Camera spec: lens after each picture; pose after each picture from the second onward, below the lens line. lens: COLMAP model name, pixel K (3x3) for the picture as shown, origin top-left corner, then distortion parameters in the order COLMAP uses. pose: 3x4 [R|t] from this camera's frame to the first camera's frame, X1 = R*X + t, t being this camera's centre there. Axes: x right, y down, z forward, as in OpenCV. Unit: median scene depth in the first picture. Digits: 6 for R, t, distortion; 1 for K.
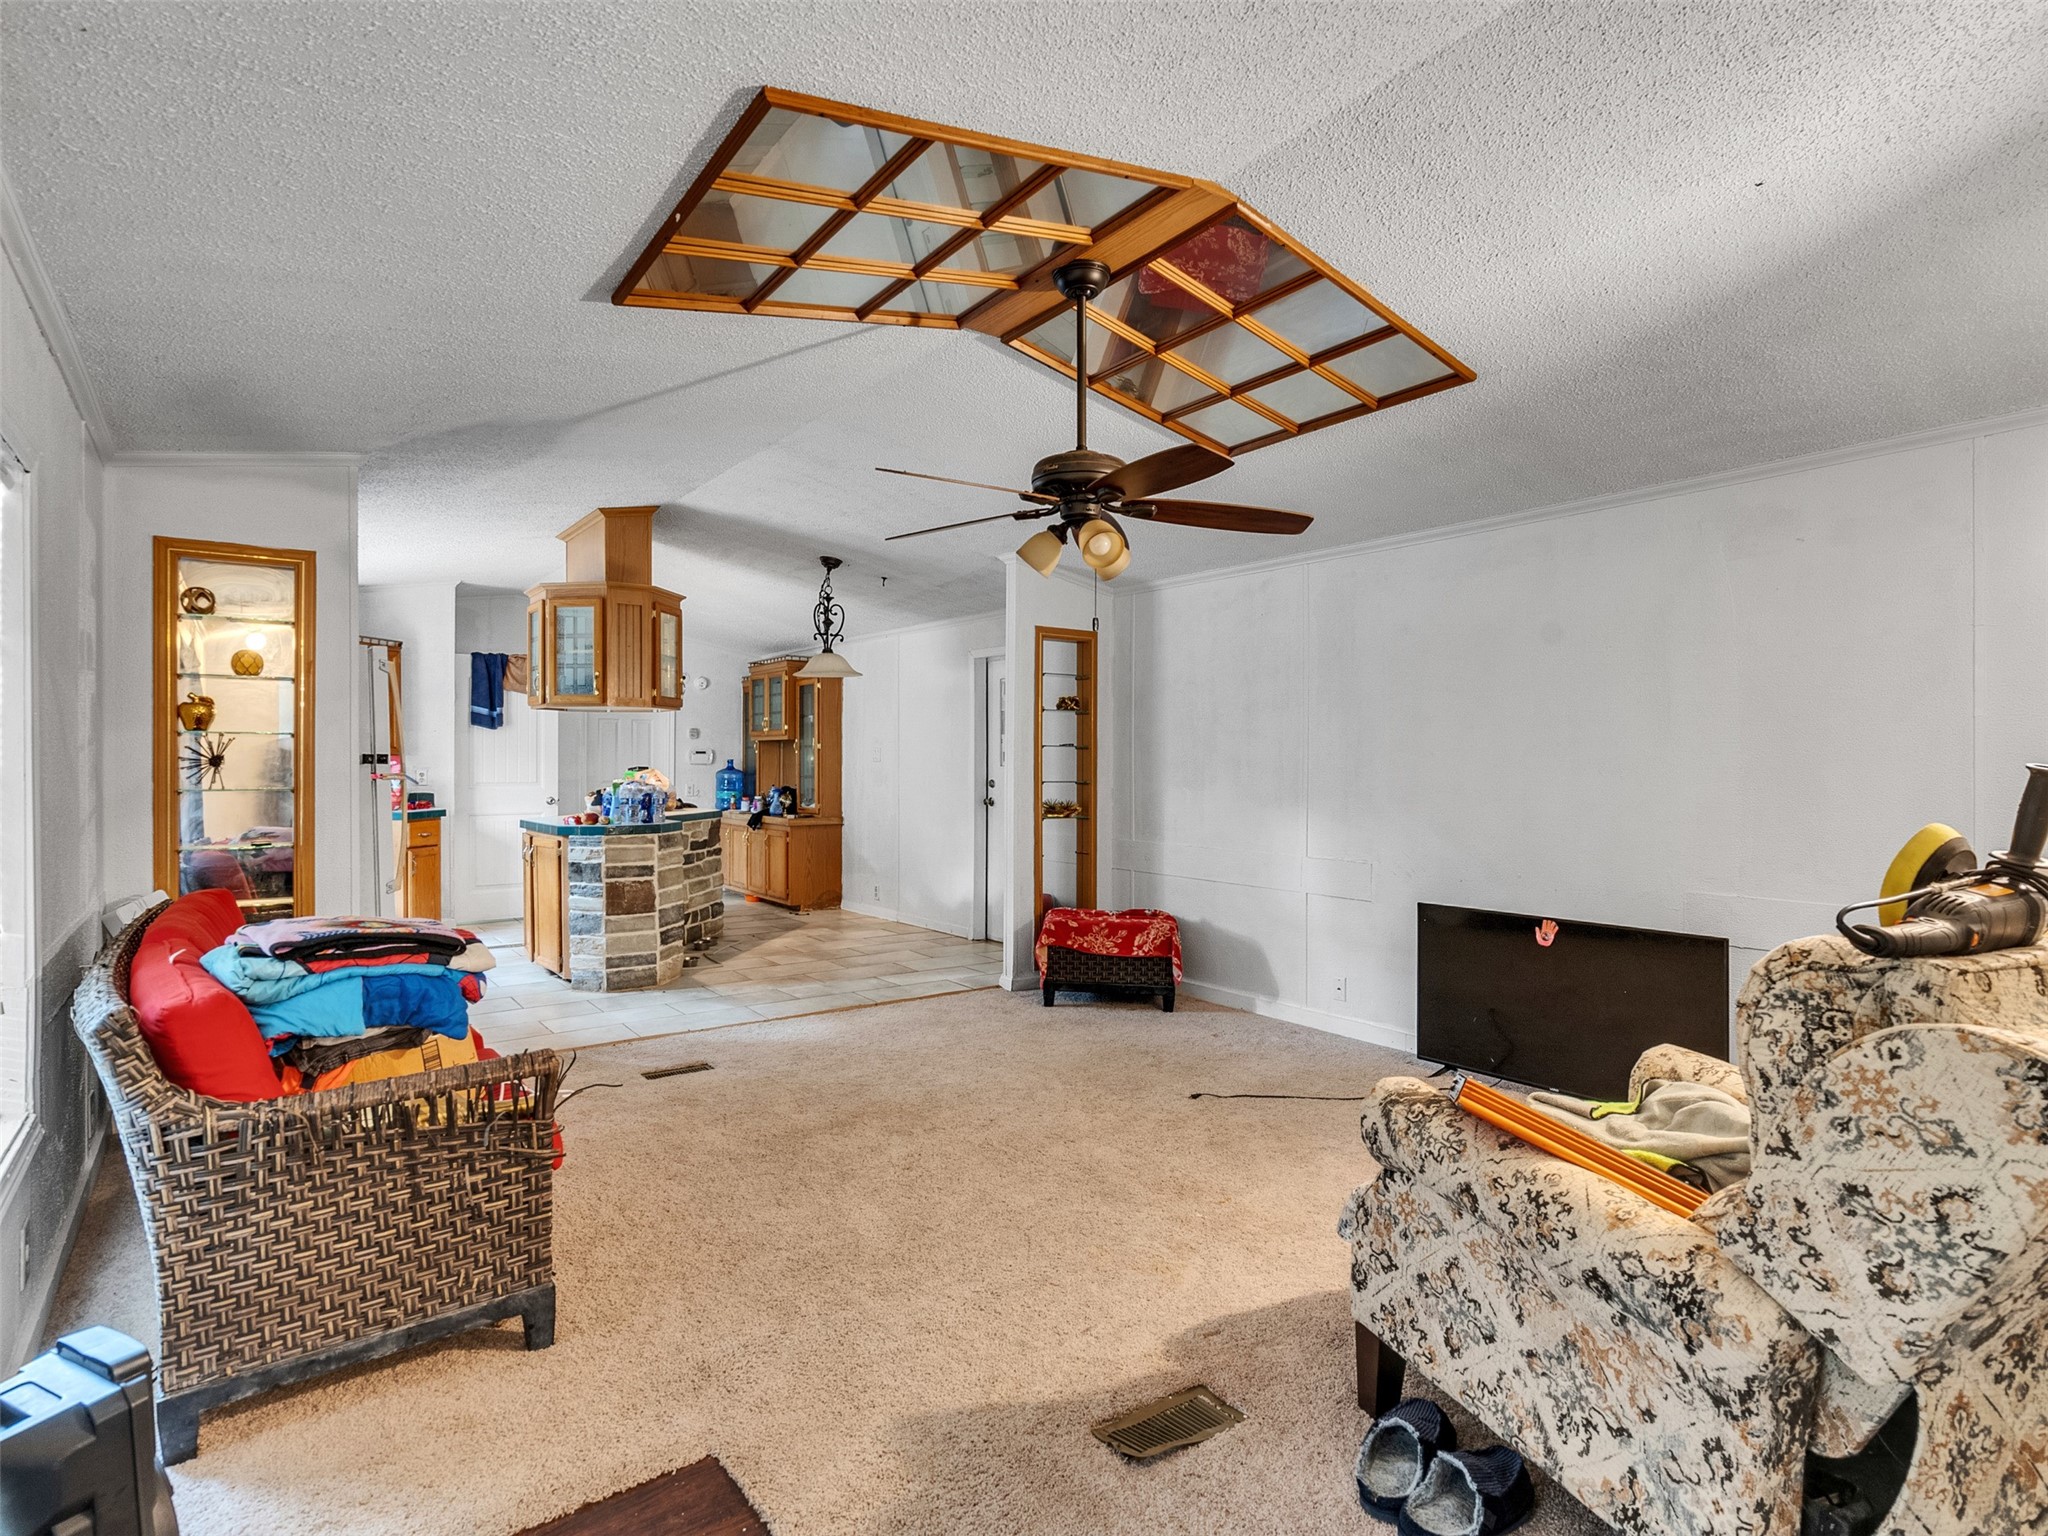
lens RADIAL K [[1040.3, 0, 1002.8], [0, 1040.3, 771.4], [0, 0, 1]] dist [-0.005378, 0.007020]
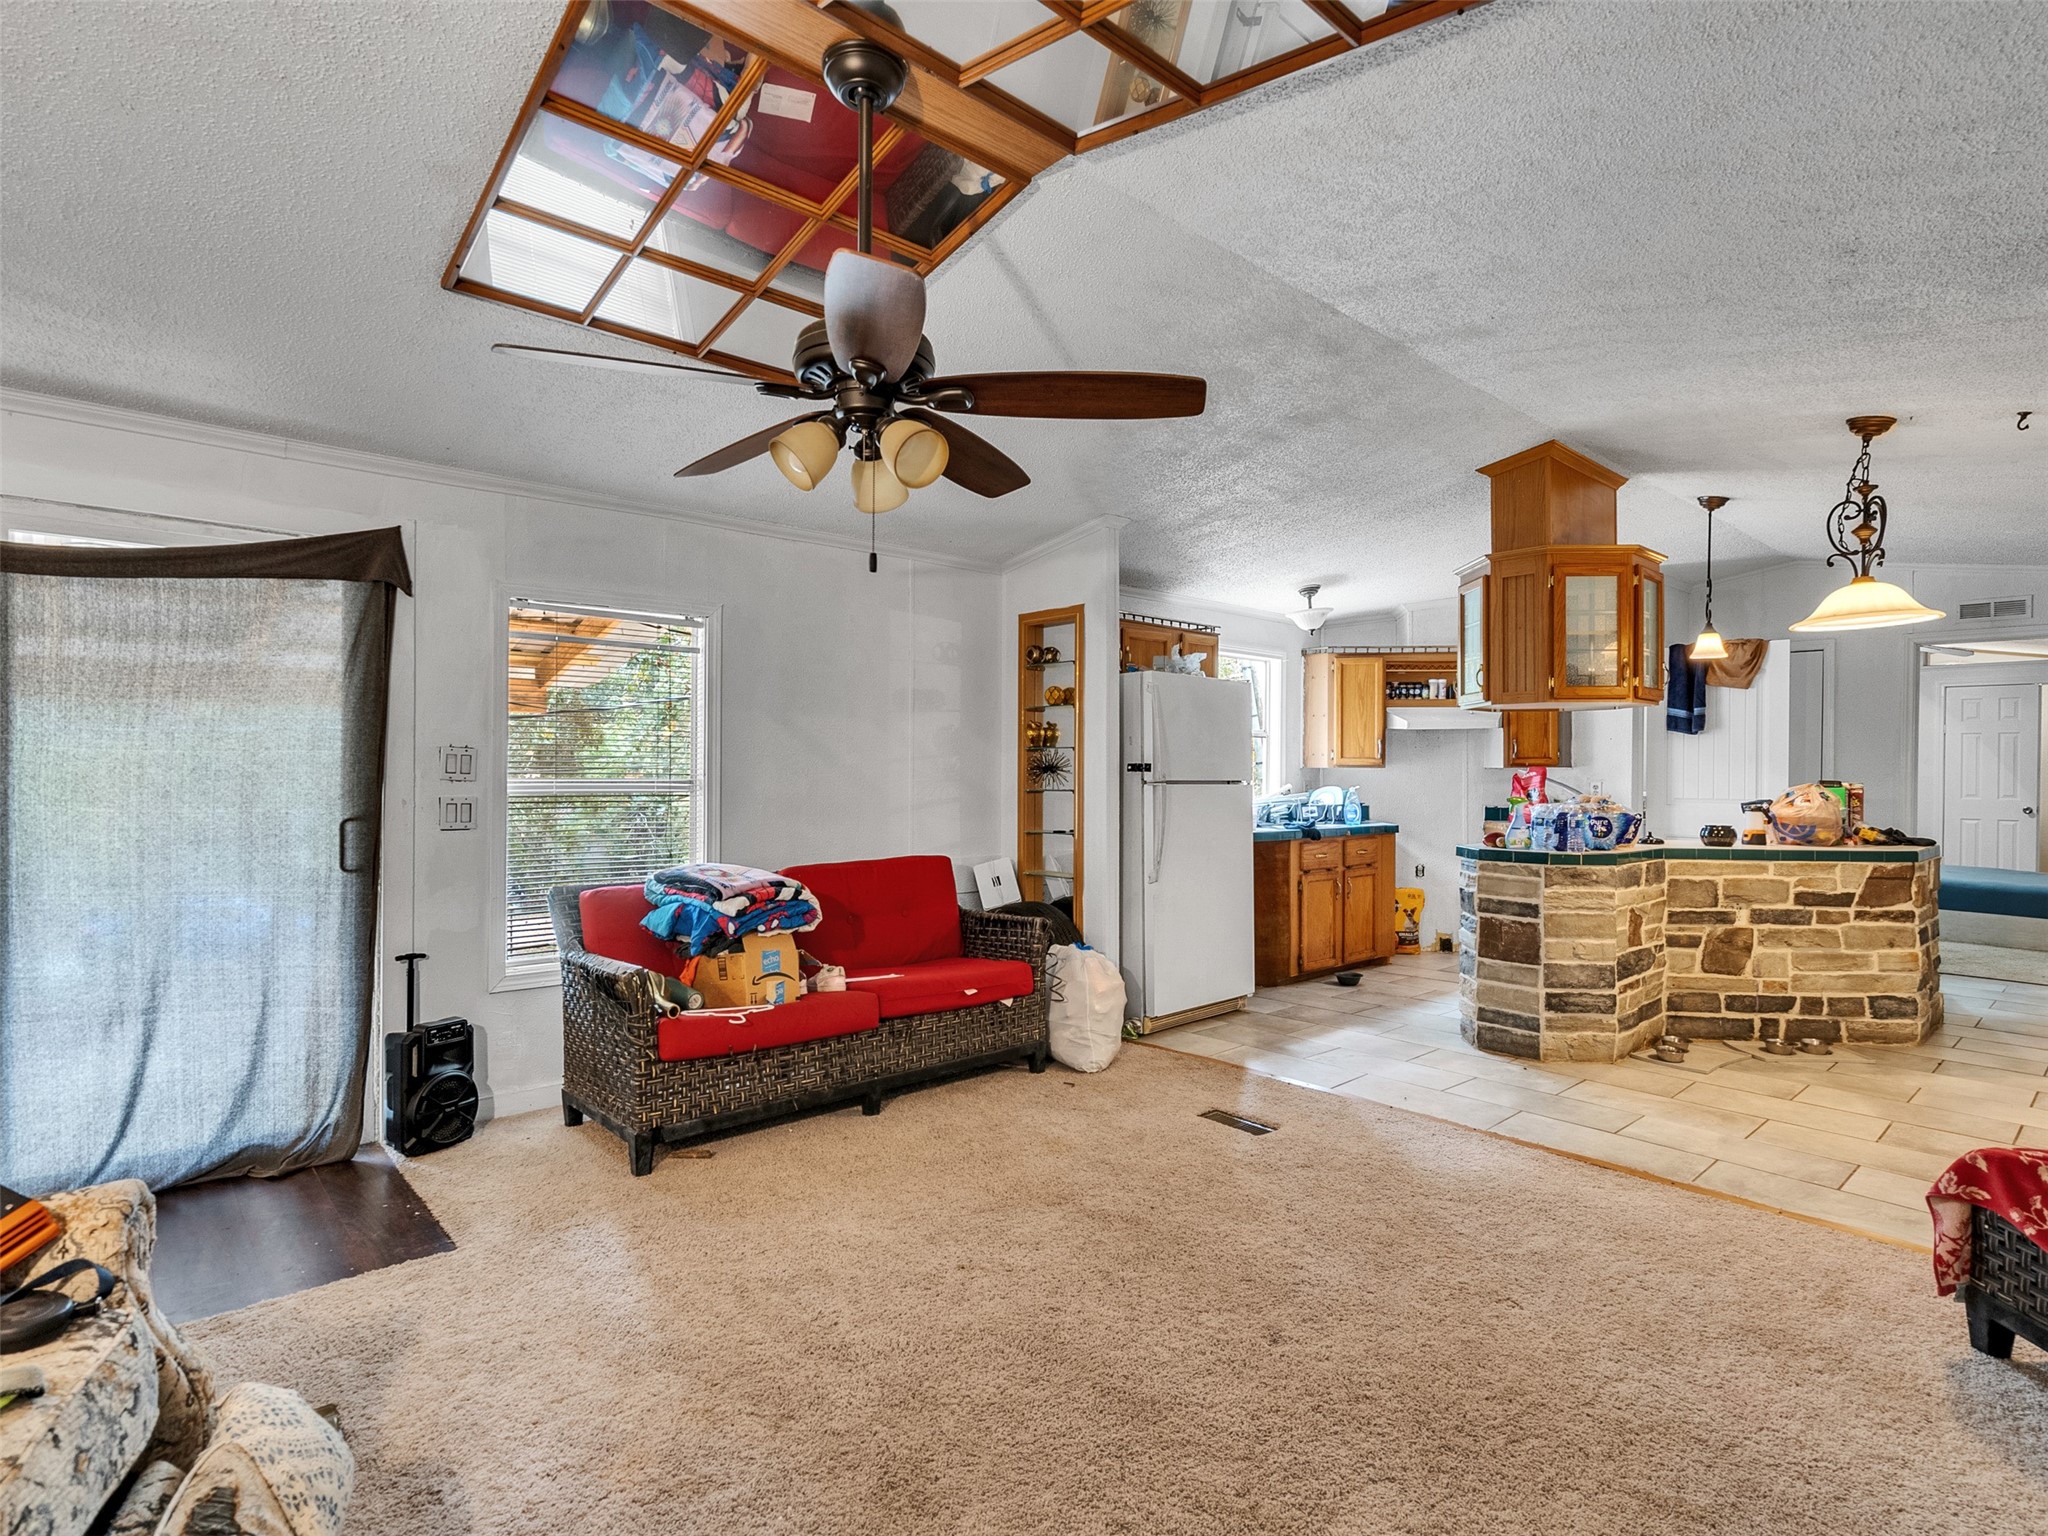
lens RADIAL K [[1040.3, 0, 1002.8], [0, 1040.3, 771.4], [0, 0, 1]] dist [-0.005378, 0.007020]
pose [[0.107122, 0.000699, -0.994246, 0.395869], [-0.014914, 0.999888, -0.000904, -0.003025], [0.994134, 0.014925, 0.107120, 0.516621]]
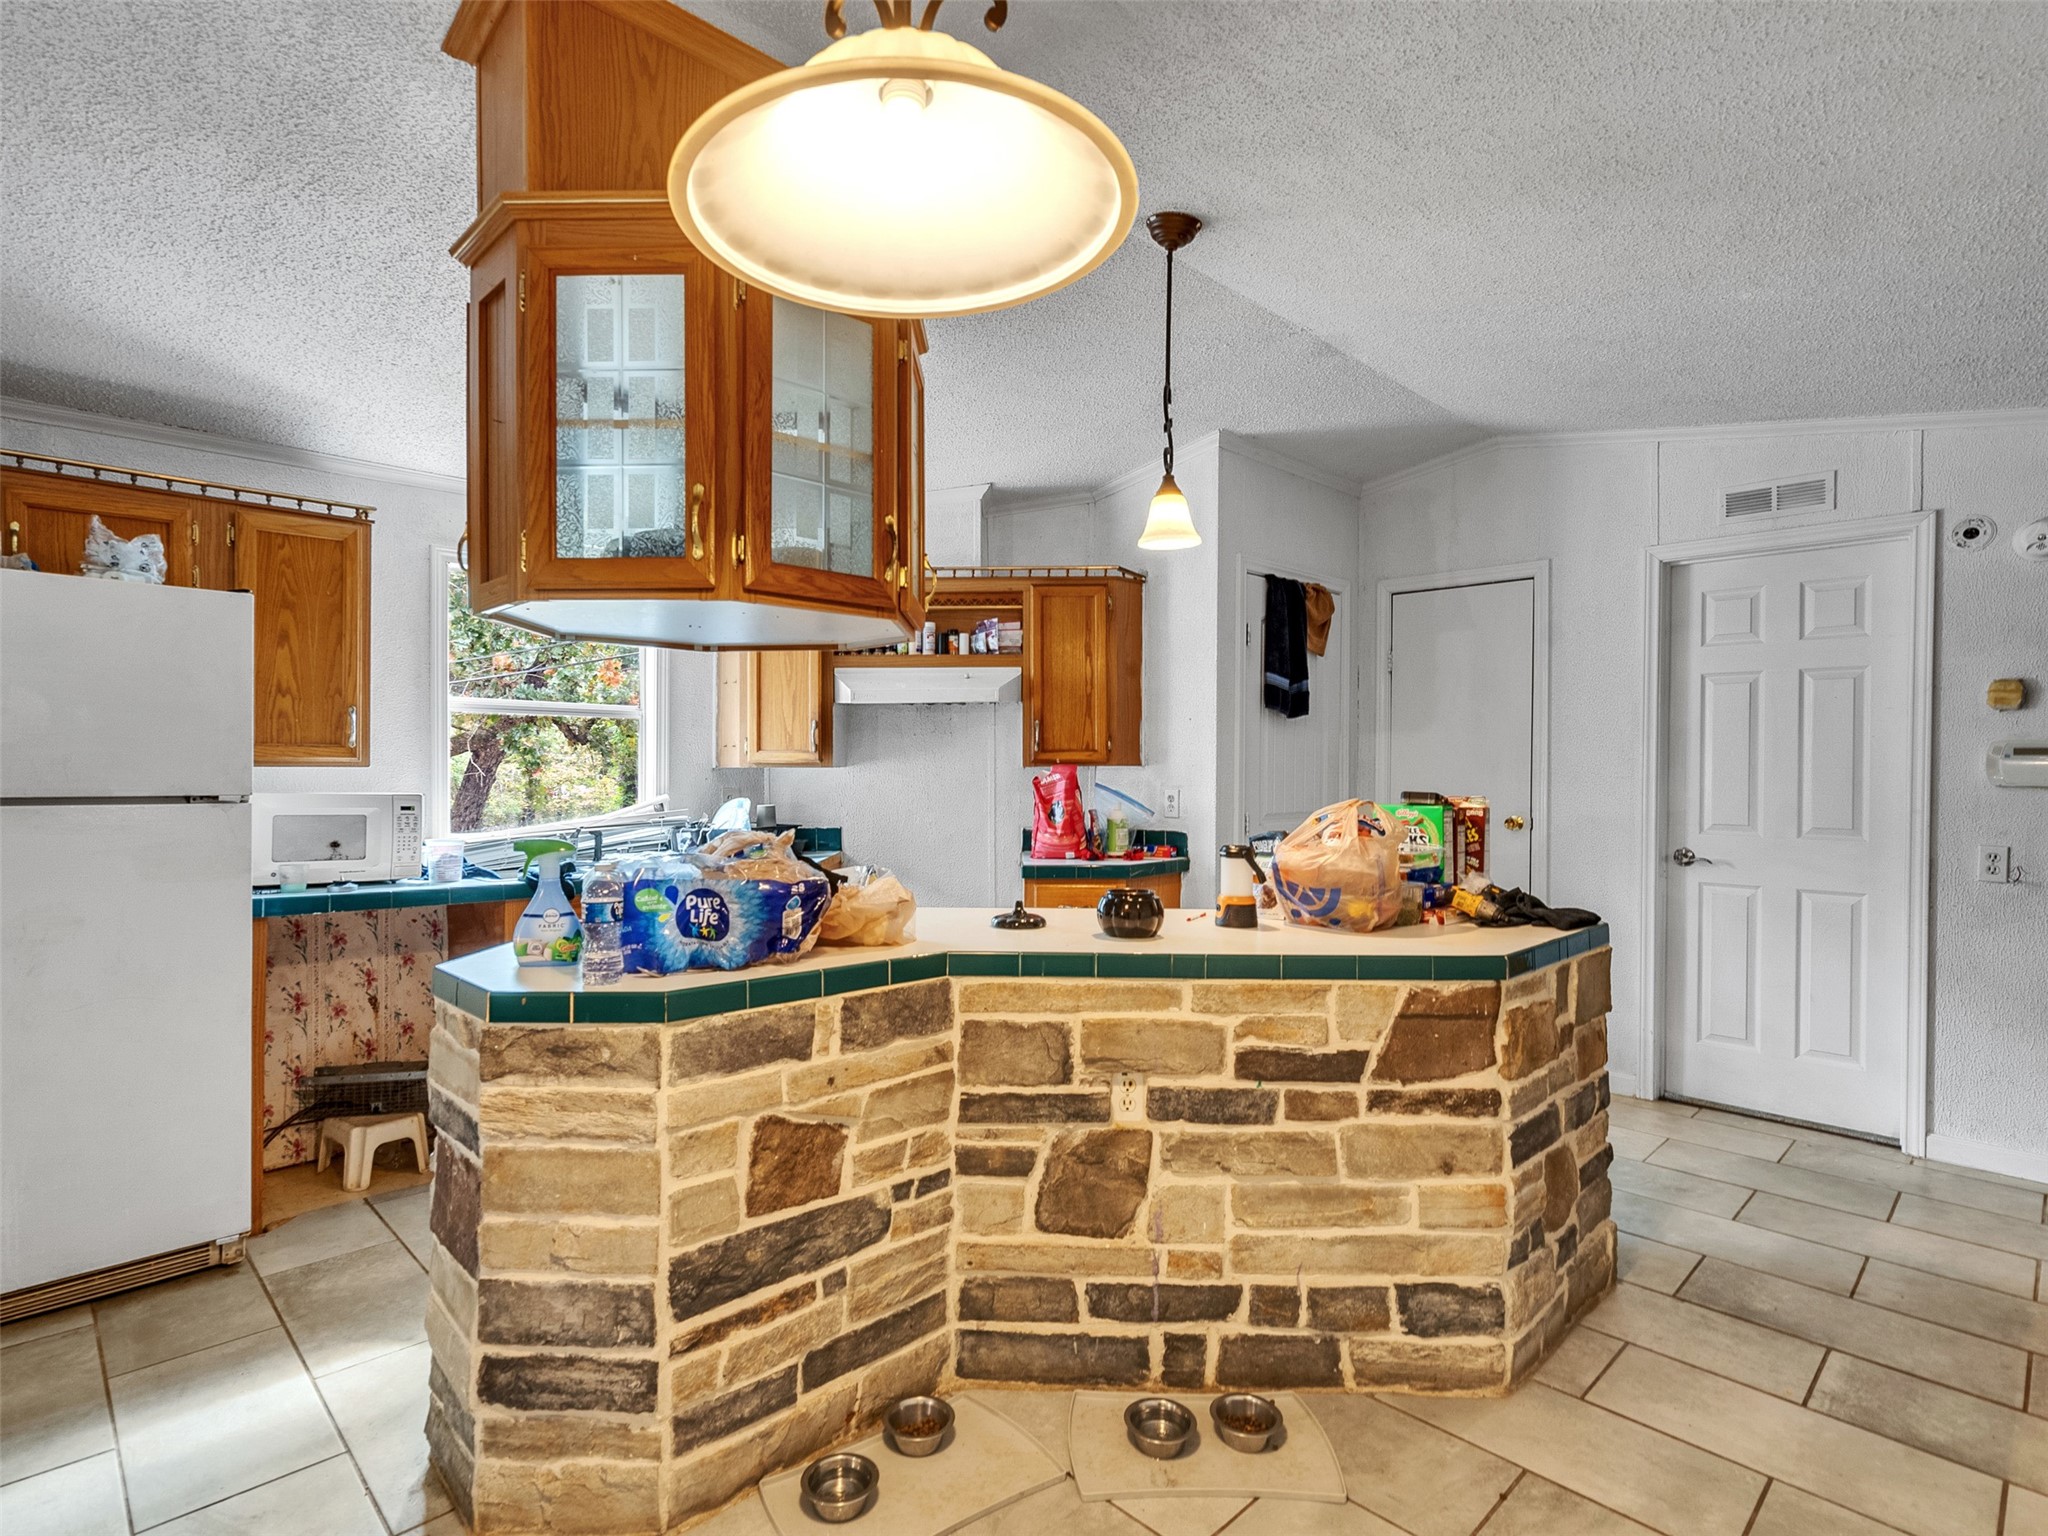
lens RADIAL K [[1040.3, 0, 1002.8], [0, 1040.3, 771.4], [0, 0, 1]] dist [-0.005378, 0.007020]
pose [[0.144956, 0.002290, -0.989435, -0.019133], [-0.013477, 0.999909, 0.000339, -0.014101], [0.989346, 0.013286, 0.144974, 1.110413]]
